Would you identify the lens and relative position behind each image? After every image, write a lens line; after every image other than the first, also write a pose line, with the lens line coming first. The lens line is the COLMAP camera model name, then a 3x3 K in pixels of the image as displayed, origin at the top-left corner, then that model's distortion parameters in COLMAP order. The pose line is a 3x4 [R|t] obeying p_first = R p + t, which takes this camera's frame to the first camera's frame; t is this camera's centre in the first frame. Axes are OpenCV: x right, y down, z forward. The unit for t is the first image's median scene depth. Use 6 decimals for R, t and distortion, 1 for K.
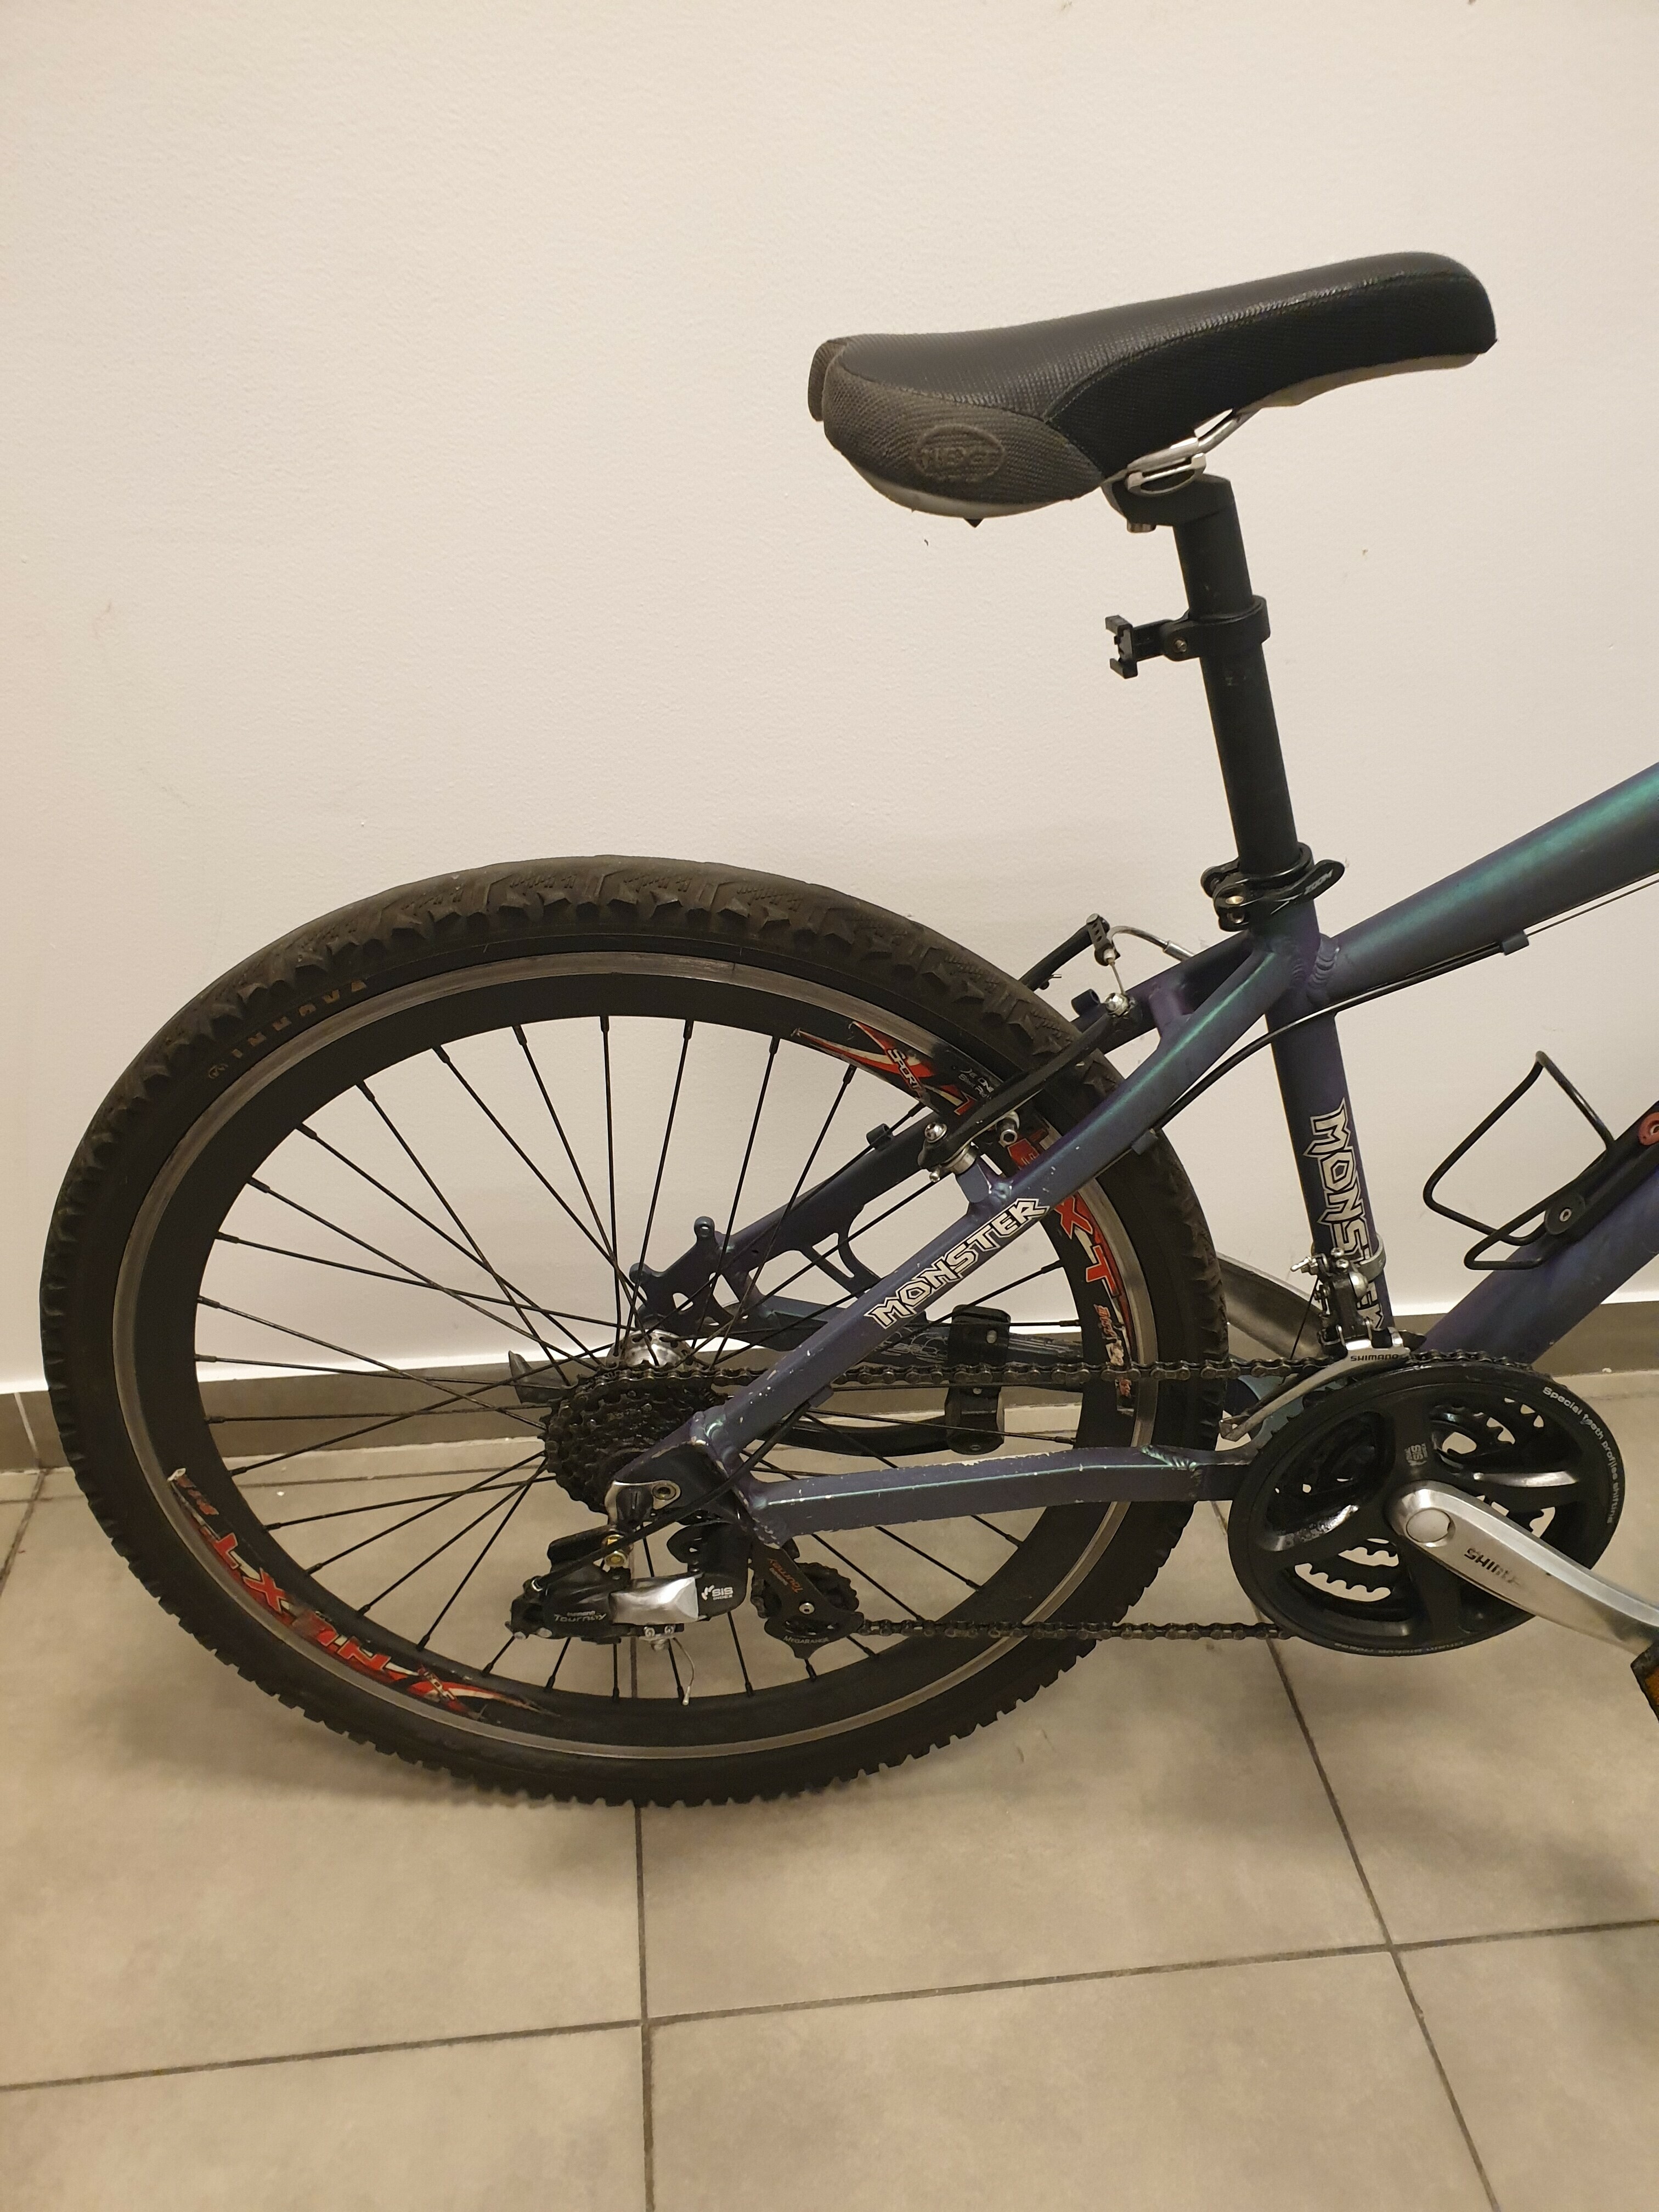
lens RADIAL K [[1779.7, 0, 829.5], [0, 1779.7, 1106.0], [0, 0, 1]] dist [0.065908, -0.160407]
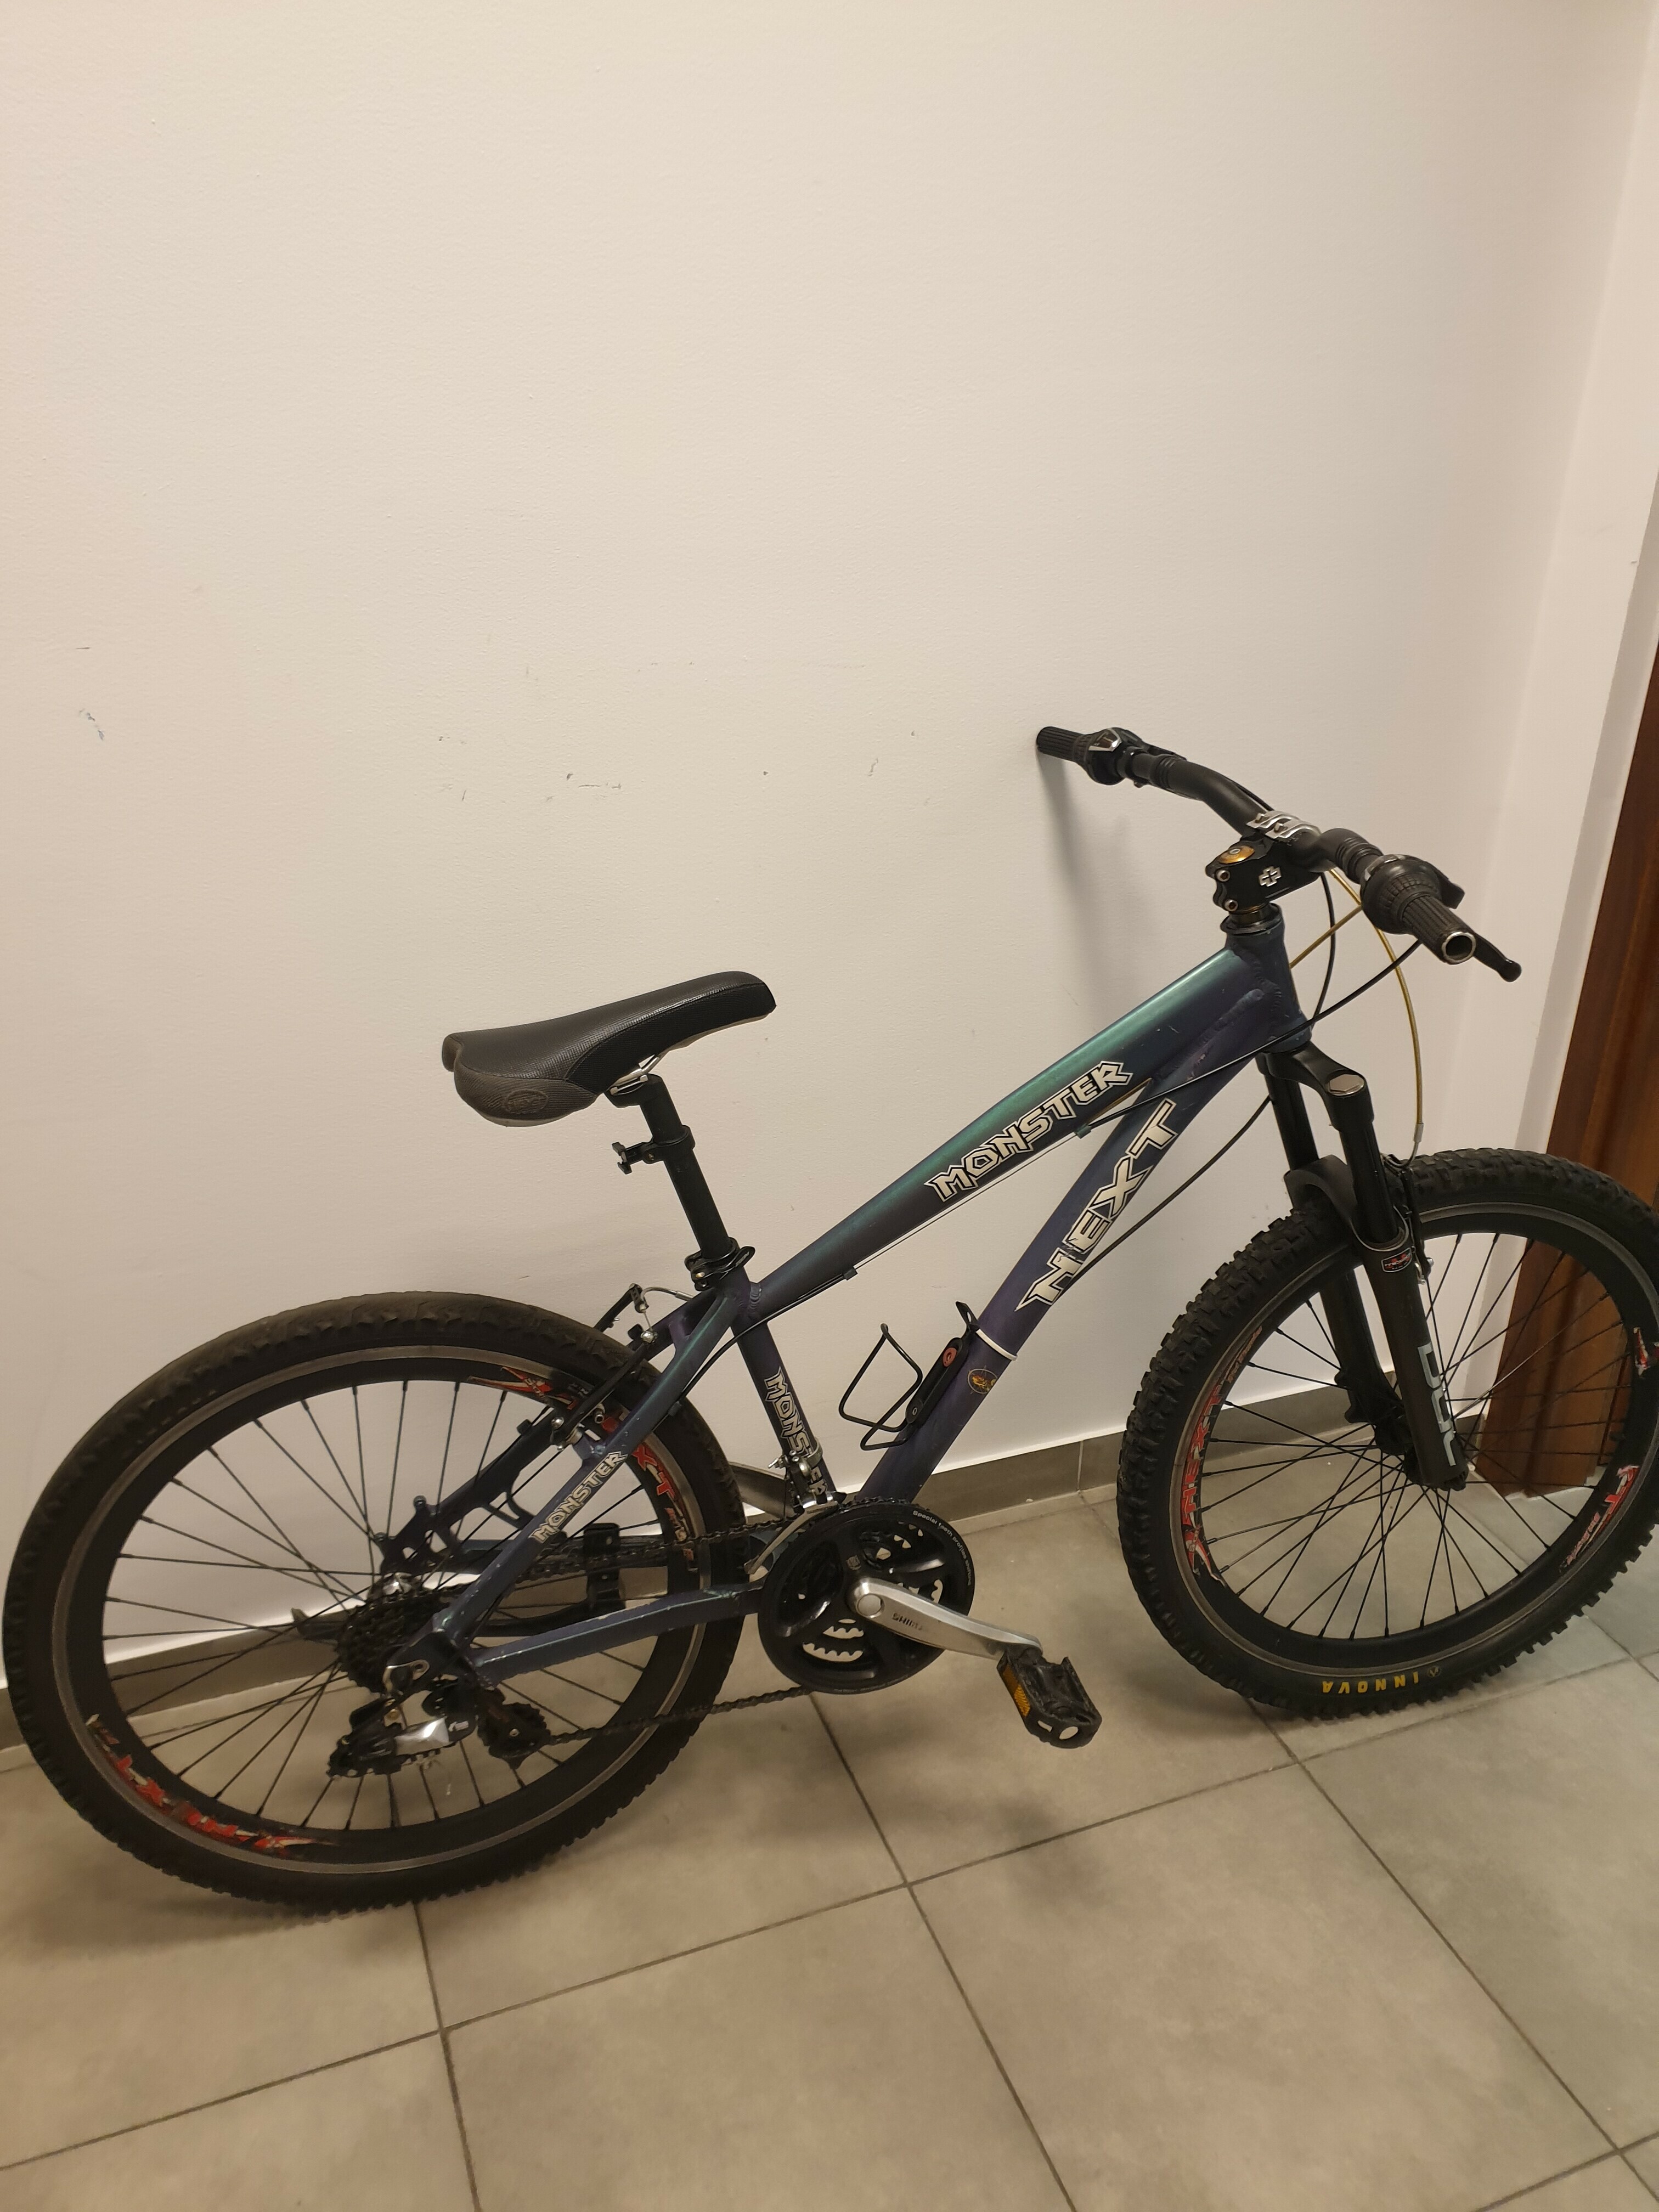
lens RADIAL K [[1779.7, 0, 829.5], [0, 1779.7, 1106.0], [0, 0, 1]] dist [0.065908, -0.160407]
pose [[0.968981, -0.116538, 0.217933, -0.025501], [0.144301, 0.982699, -0.116105, -0.045069], [-0.200632, 0.143952, 0.969033, -0.739875]]
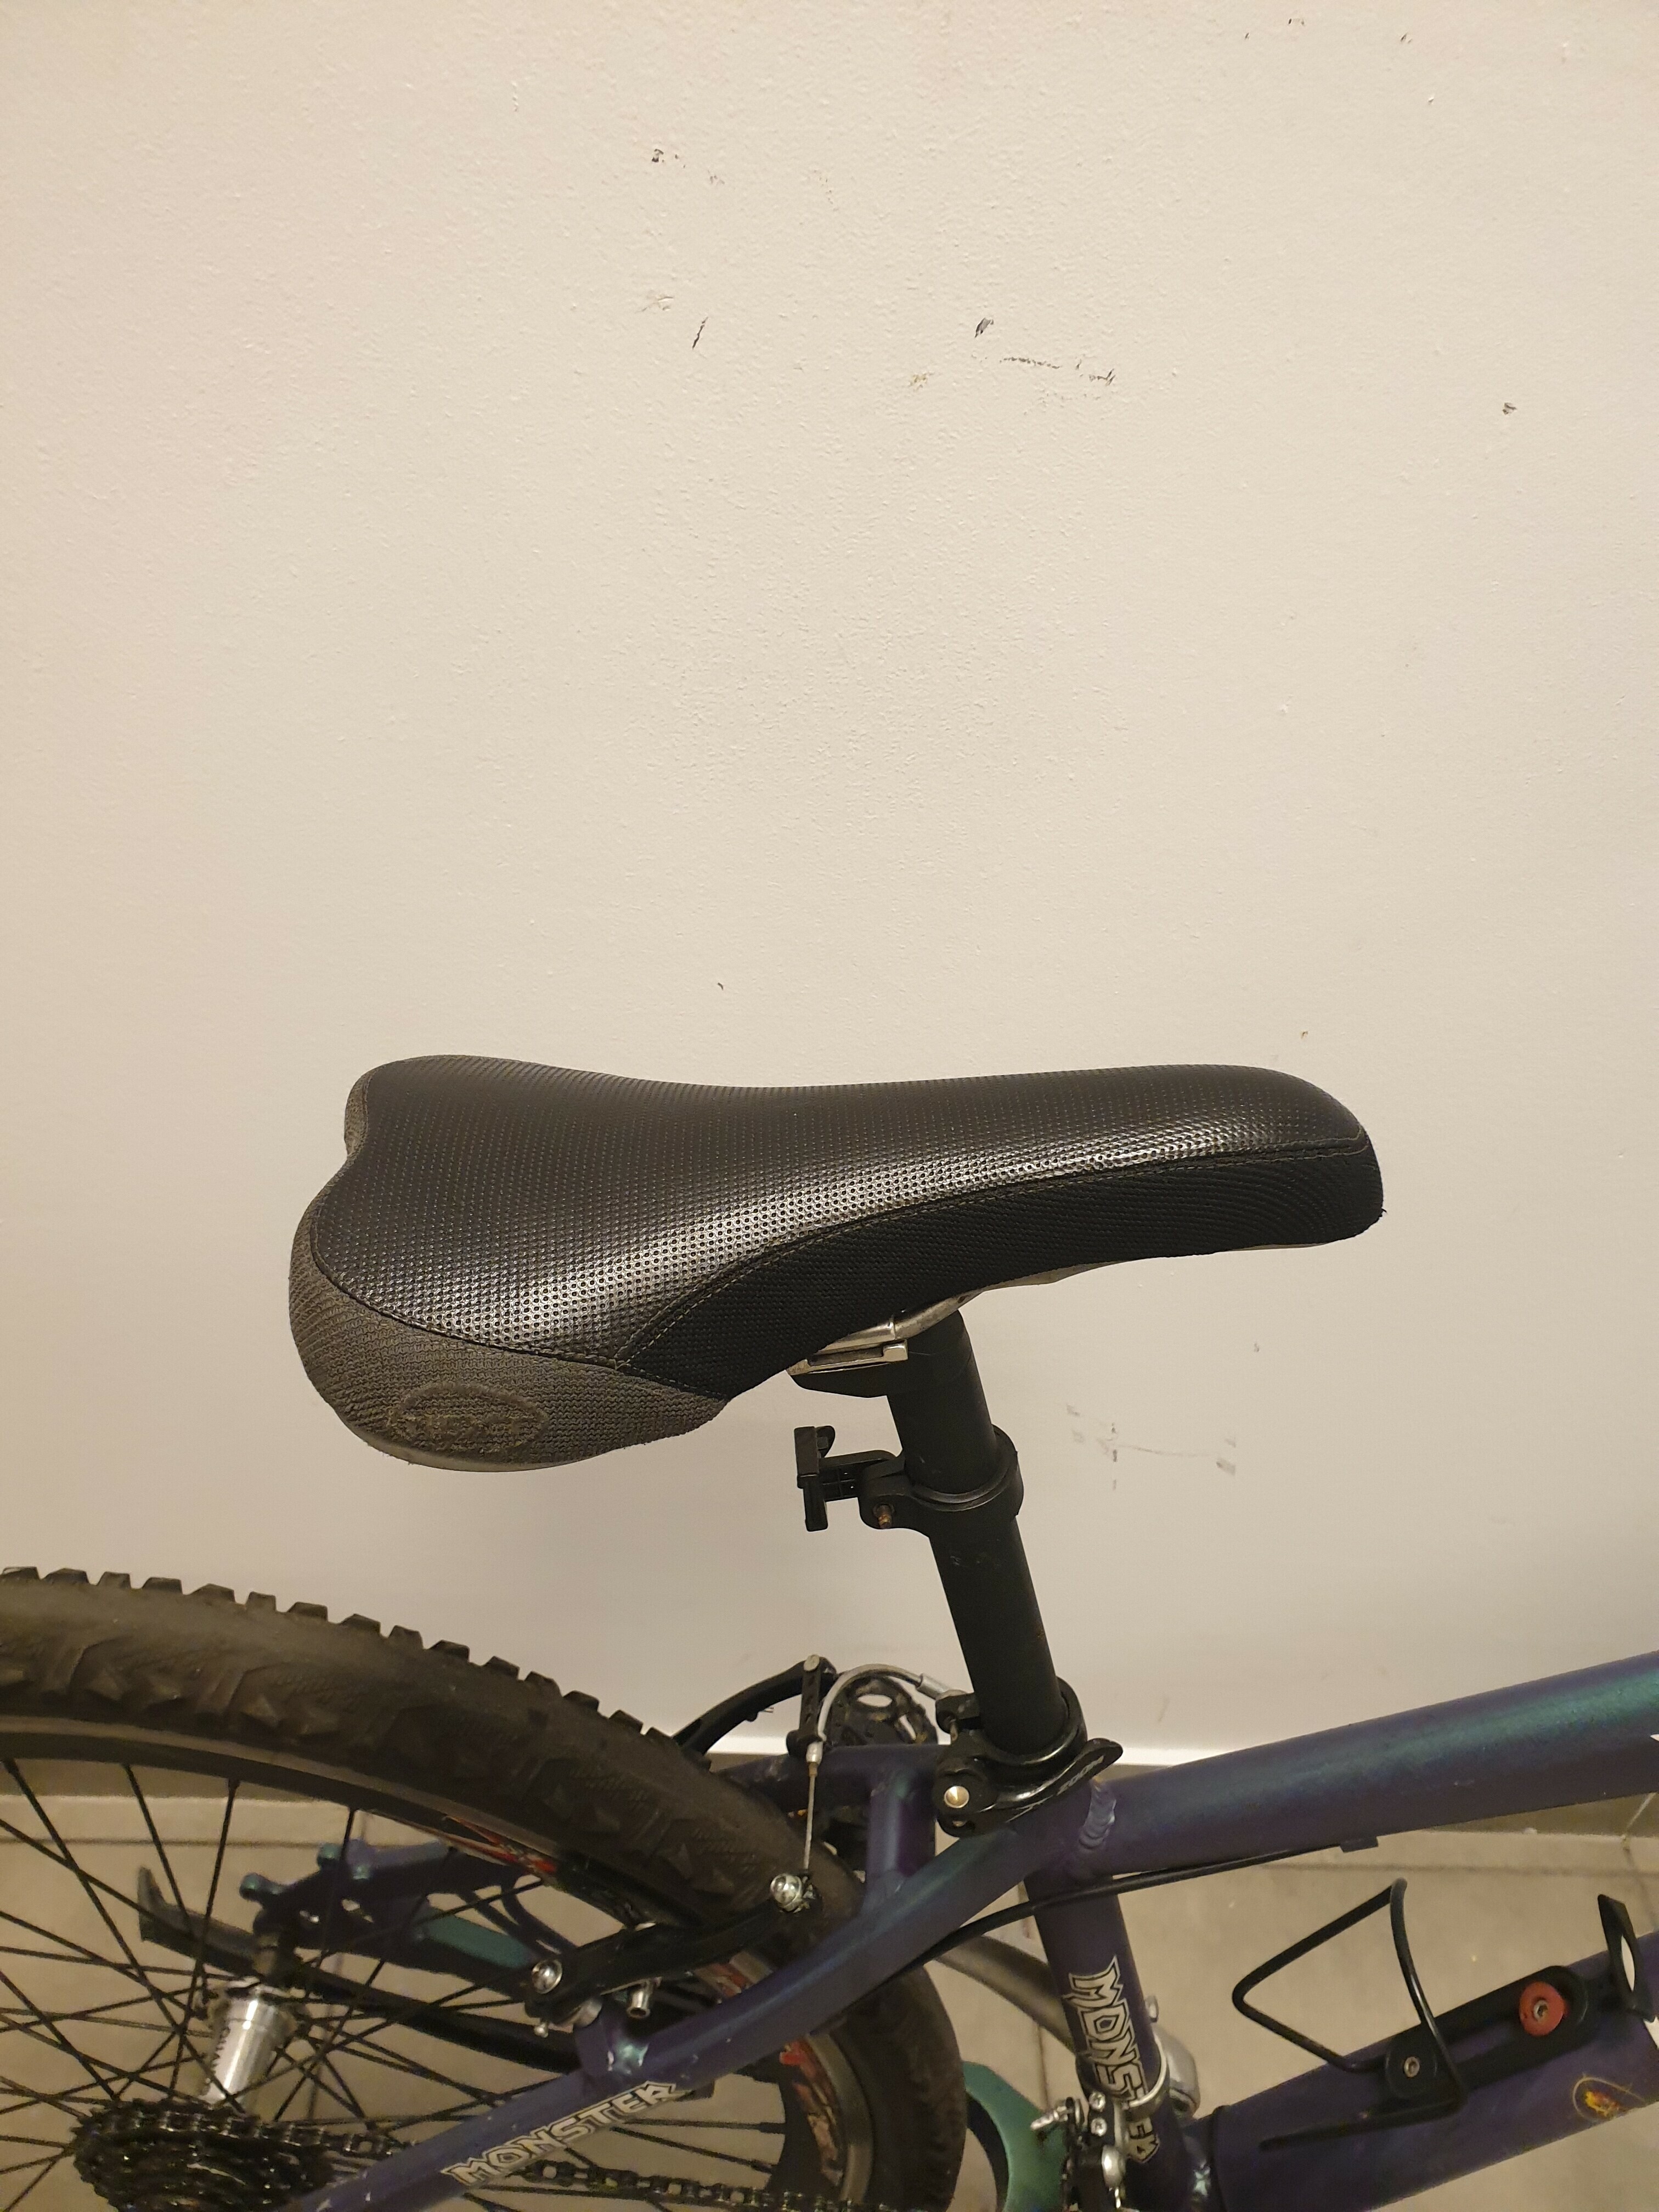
lens RADIAL K [[1779.7, 0, 829.5], [0, 1779.7, 1106.0], [0, 0, 1]] dist [0.065908, -0.160407]
pose [[0.994395, 0.103489, -0.021636, 0.137297], [-0.101394, 0.991446, 0.082181, -0.367558], [0.029956, -0.079527, 0.996383, 0.263077]]
